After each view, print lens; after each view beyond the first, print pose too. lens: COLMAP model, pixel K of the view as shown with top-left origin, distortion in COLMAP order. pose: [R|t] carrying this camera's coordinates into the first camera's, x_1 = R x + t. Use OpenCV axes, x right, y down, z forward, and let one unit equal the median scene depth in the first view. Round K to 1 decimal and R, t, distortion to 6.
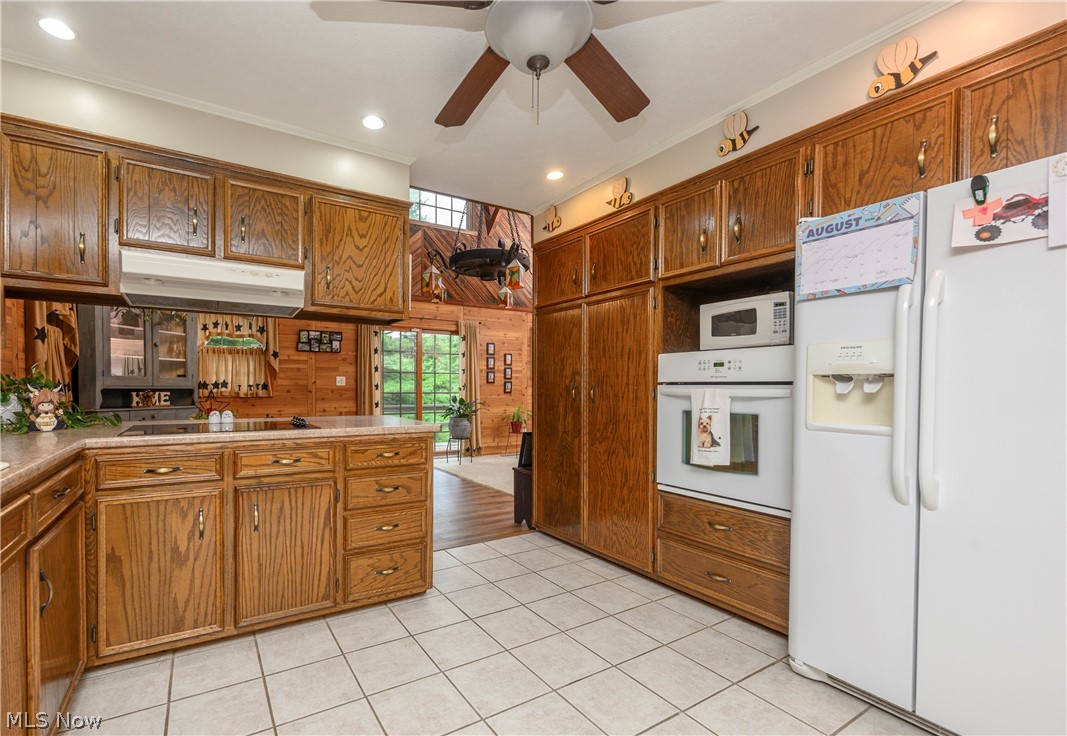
lens RADIAL K [[474.5, 0, 475.6], [0, 474.5, 393.3], [0, 0, 1]] dist [-0.001014, -0.000140]
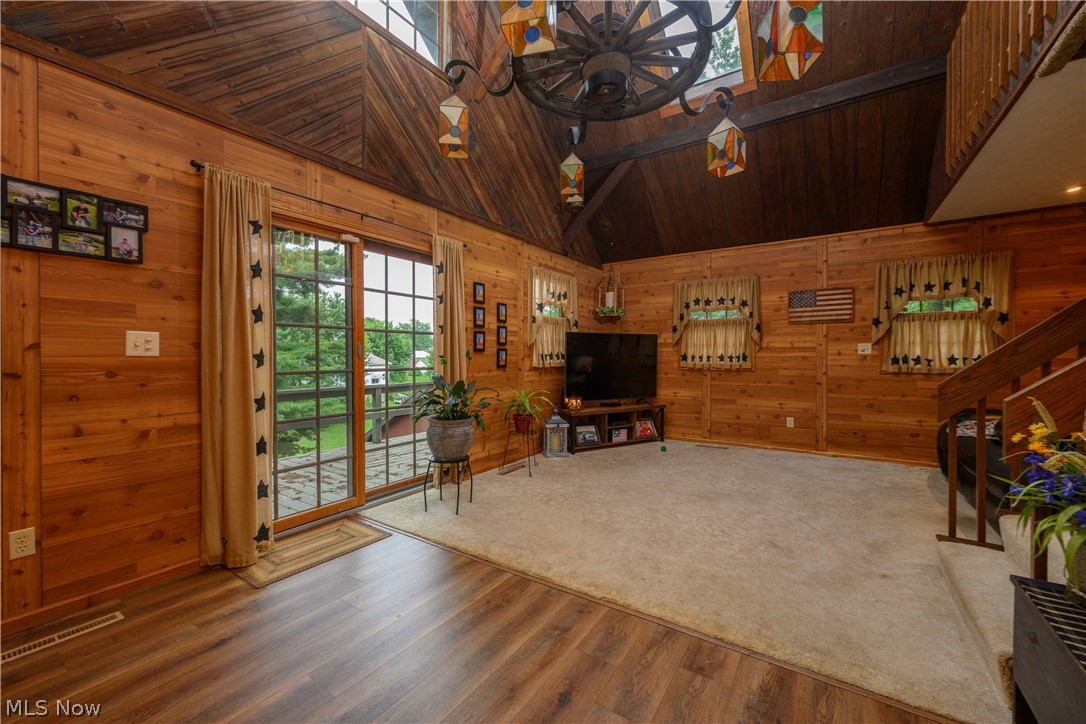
lens RADIAL K [[426.9, 0, 541.7], [0, 426.9, 358.8], [0, 0, 1]] dist [-0.002936, -0.000067]
pose [[0.899021, -0.008105, 0.437830, -0.369340], [0.012718, 0.999890, -0.007604, -0.019770], [-0.437720, 0.012404, 0.899026, 1.385276]]
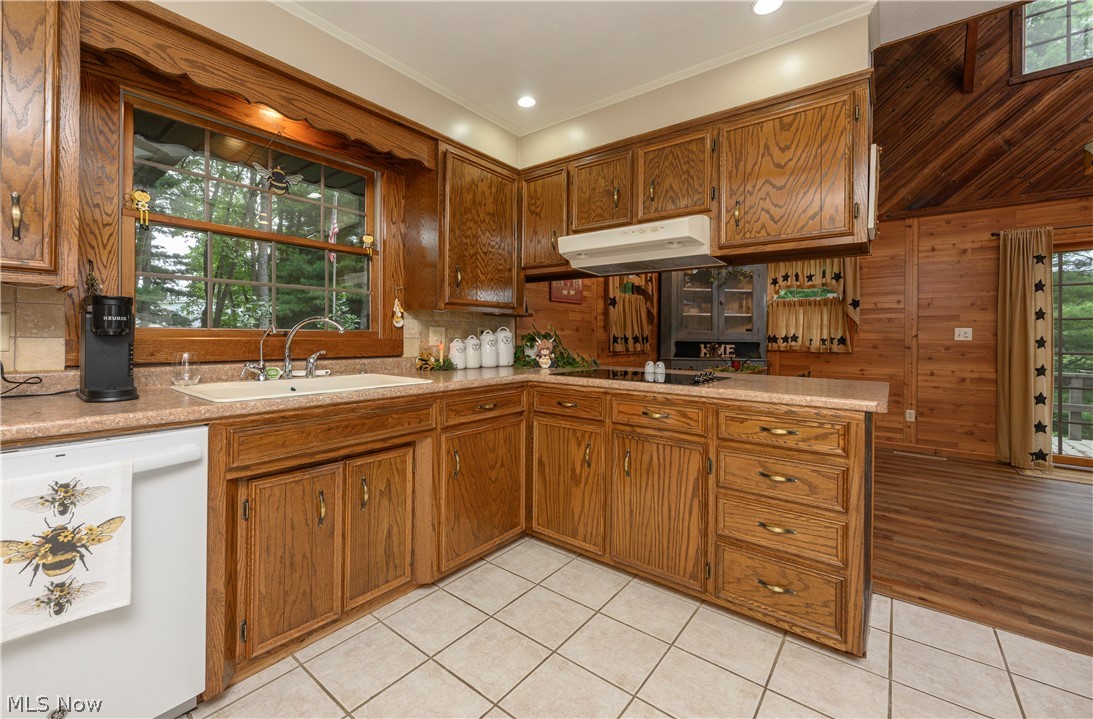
lens RADIAL K [[453.7, 0, 514.0], [0, 453.7, 336.5], [0, 0, 1]] dist [0.000391, 0.000067]
pose [[0.336455, -0.000335, -0.941700, 0.310767], [-0.022405, 0.999714, -0.008360, -0.003995], [0.941433, 0.023912, 0.336351, 0.325262]]
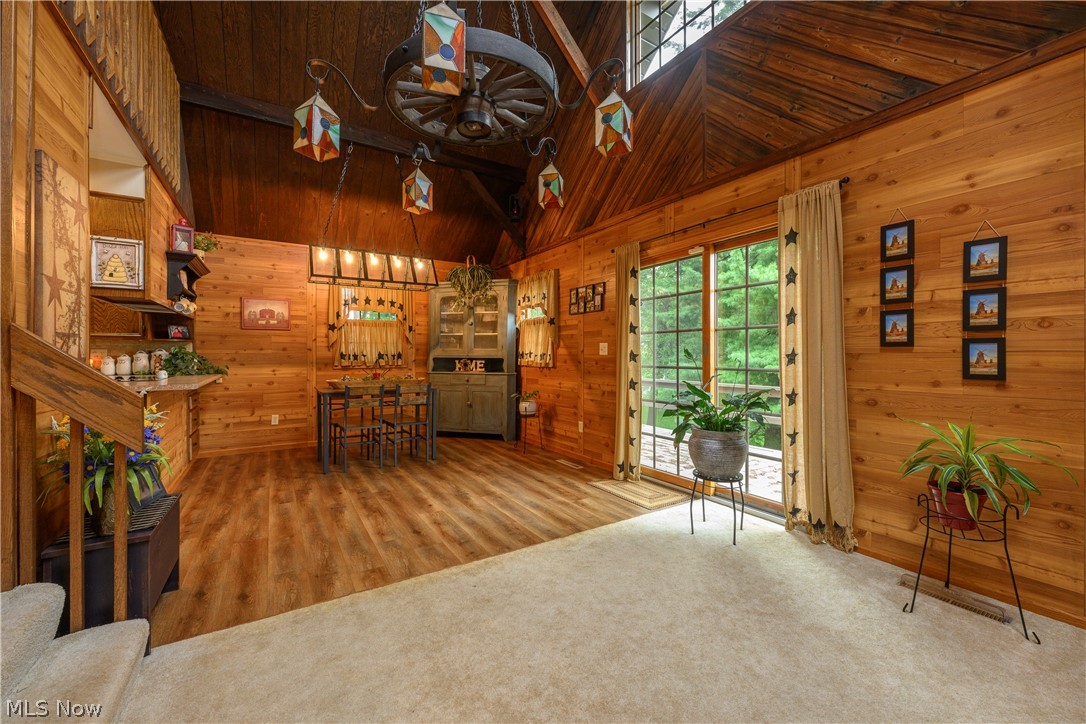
lens RADIAL K [[436.5, 0, 537.0], [0, 436.5, 356.3], [0, 0, 1]] dist [-0.000790, -0.000145]
pose [[0.018562, -0.000324, -0.999828, 0.928200], [-0.015850, 0.999874, -0.000618, -0.029181], [0.999702, 0.015859, 0.018554, 2.109737]]
